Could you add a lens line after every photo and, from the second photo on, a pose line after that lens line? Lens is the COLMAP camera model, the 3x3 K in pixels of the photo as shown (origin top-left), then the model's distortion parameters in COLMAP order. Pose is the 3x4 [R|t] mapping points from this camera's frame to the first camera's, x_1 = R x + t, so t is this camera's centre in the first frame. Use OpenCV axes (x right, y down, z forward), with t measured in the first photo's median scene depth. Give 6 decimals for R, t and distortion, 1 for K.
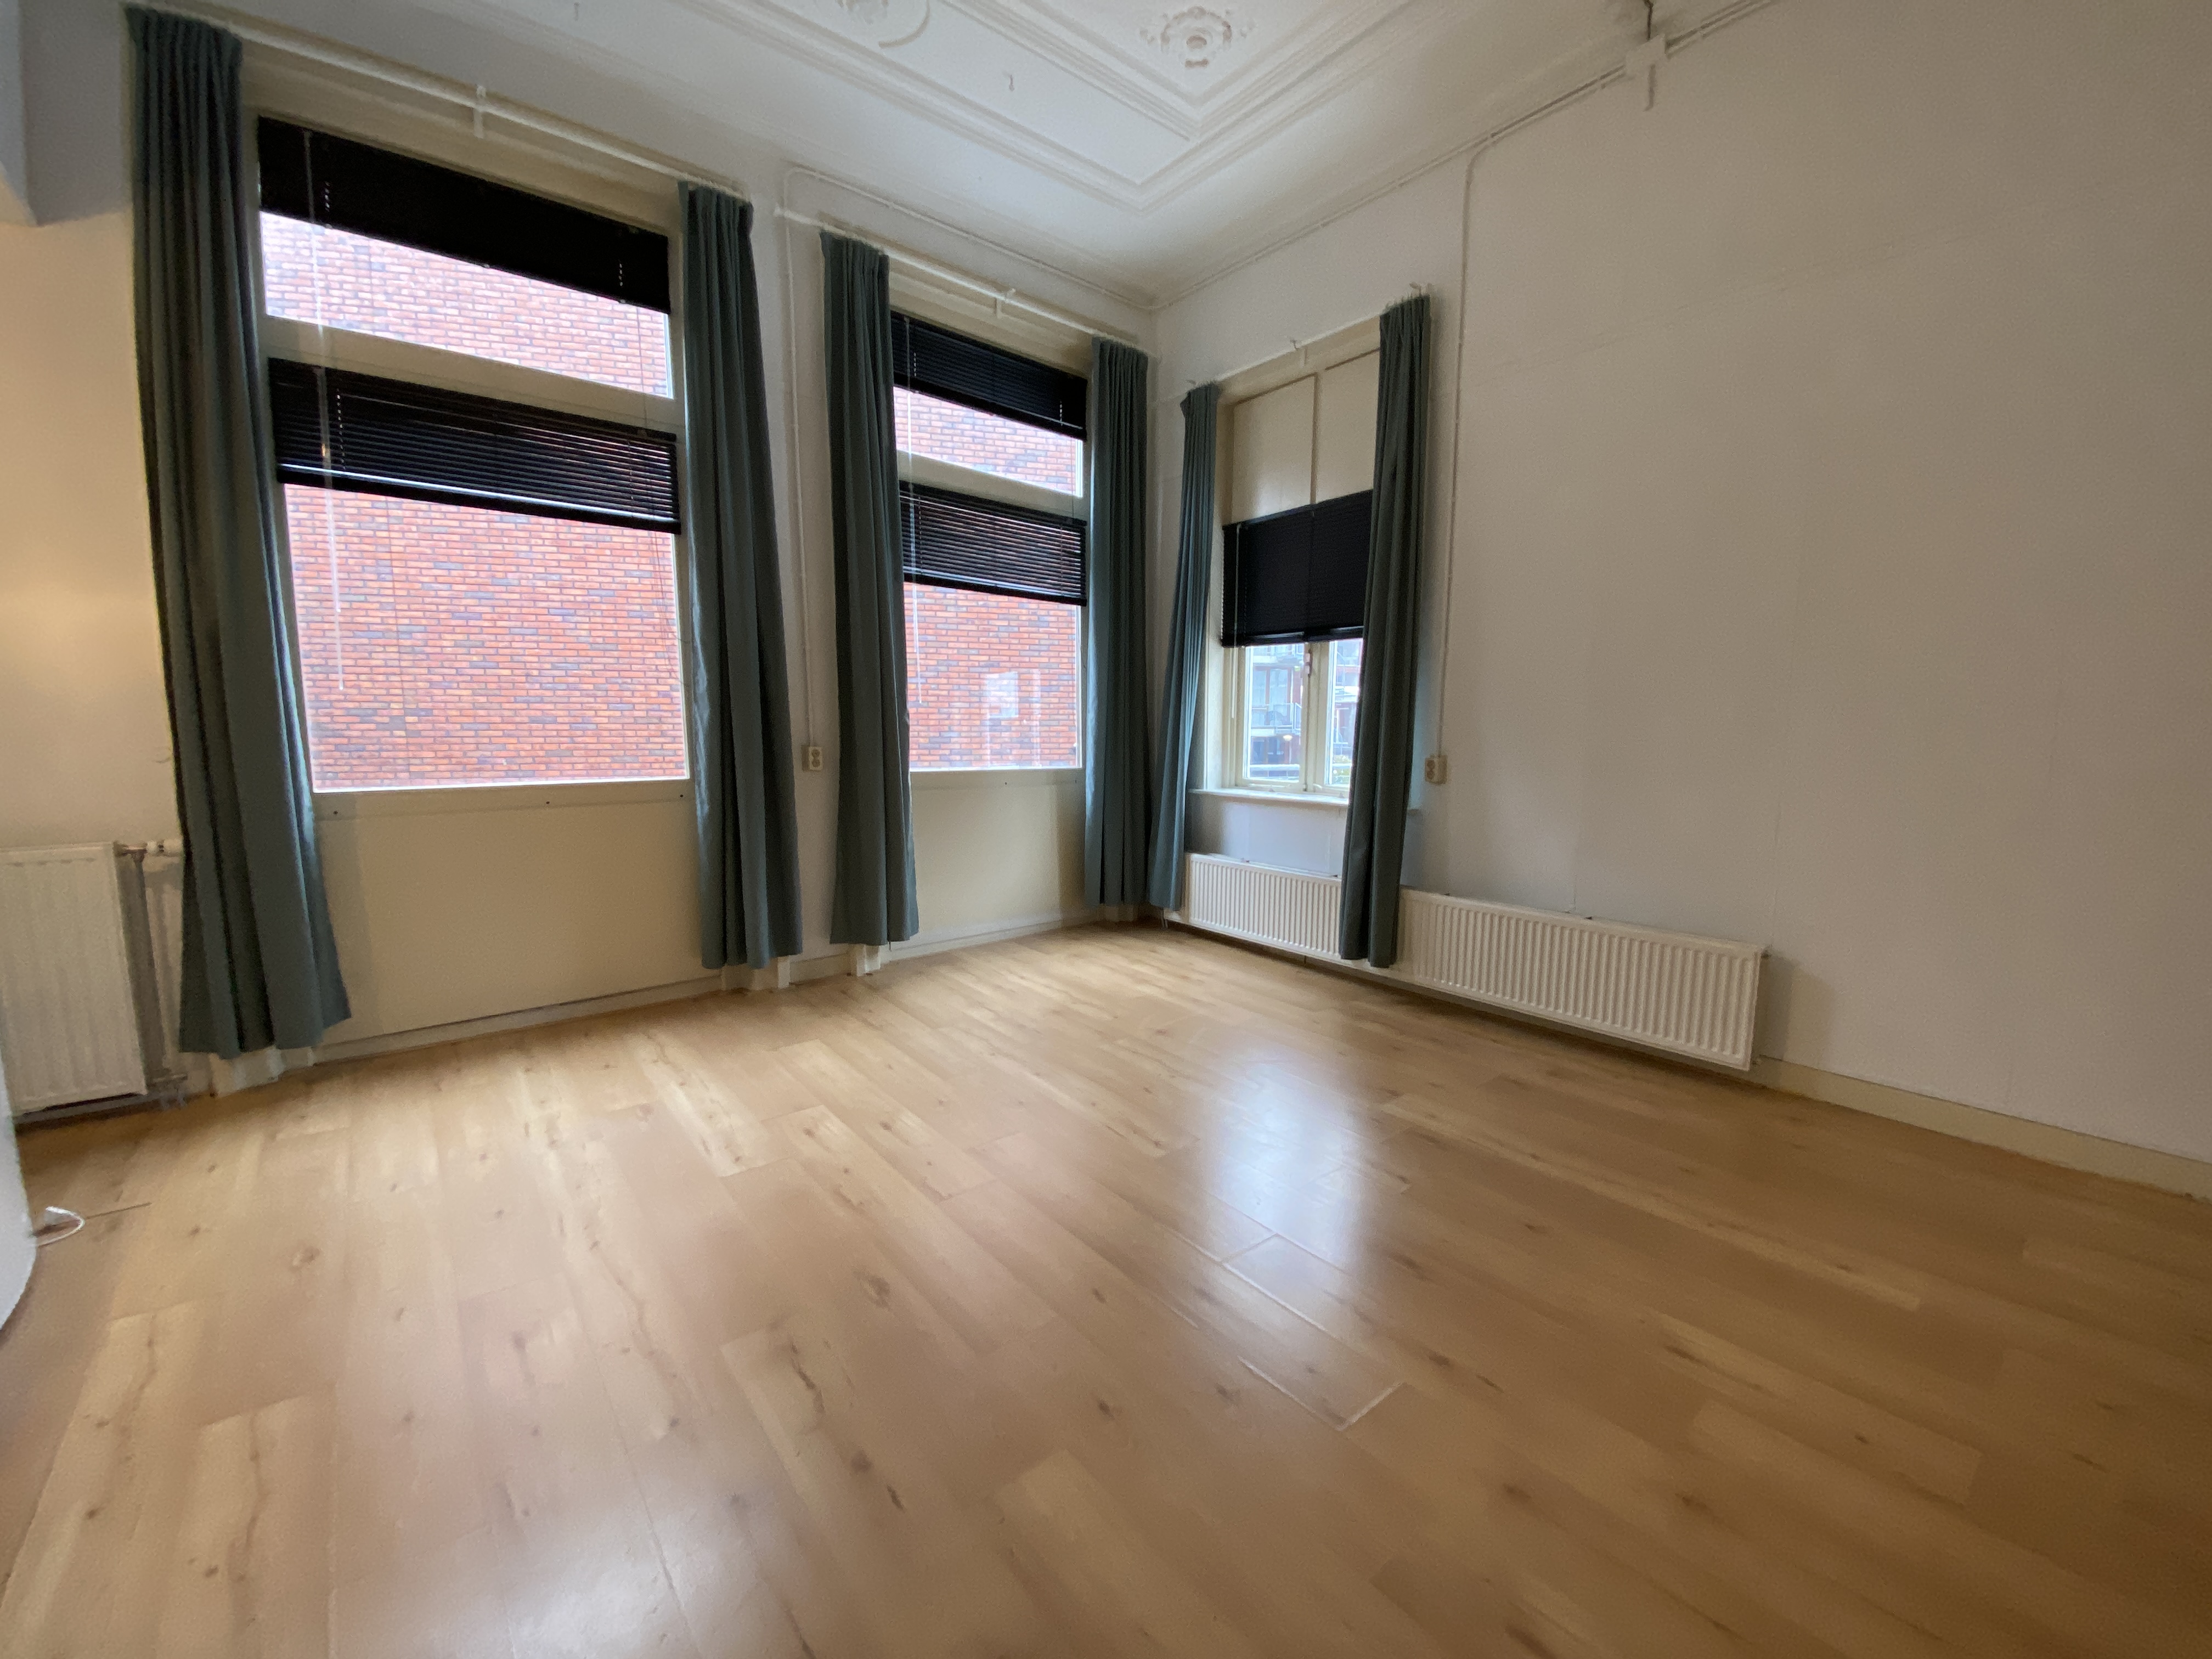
lens RADIAL K [[888.9, 0, 1114.8], [0, 888.9, 834.8], [0, 0, 1]] dist [0.026902, -0.021268]
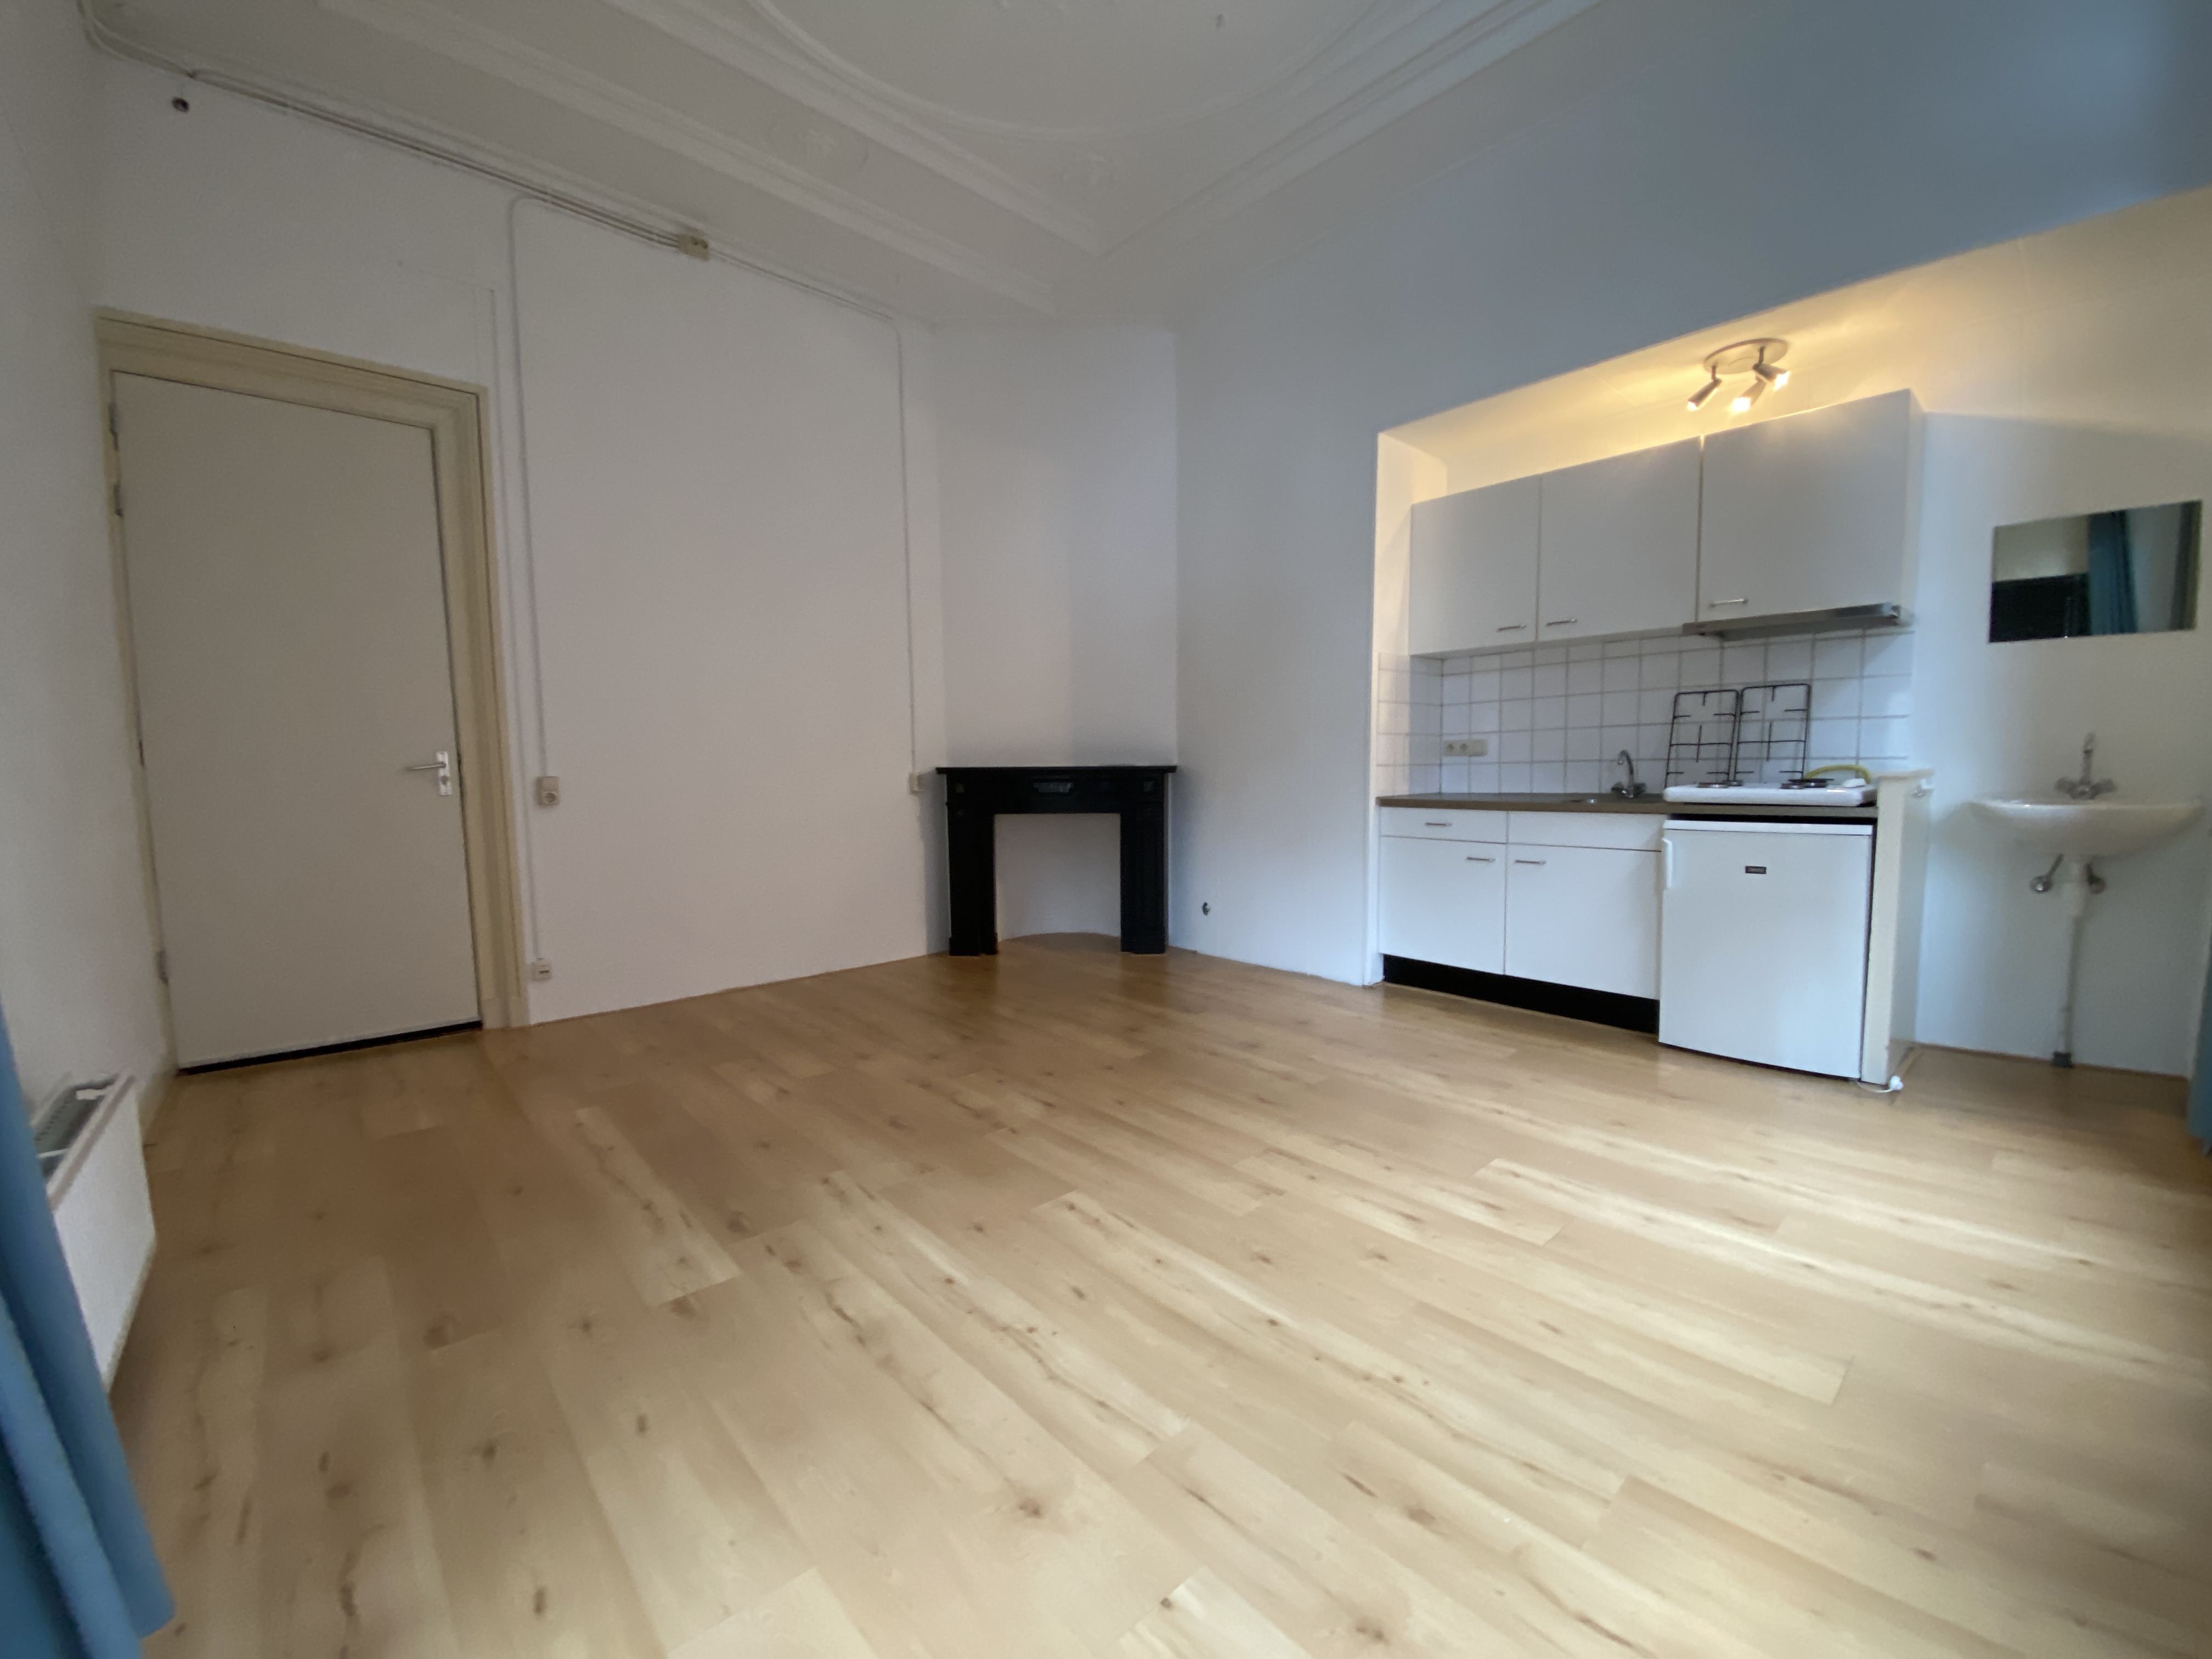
lens RADIAL K [[885.5, 0, 1110.9], [0, 885.5, 831.6], [0, 0, 1]] dist [0.046161, -0.033831]
pose [[-0.998634, 0.011903, -0.050882, 0.034616], [0.001558, 0.980062, 0.198685, -0.126808], [0.052232, 0.198334, -0.978742, 1.267279]]
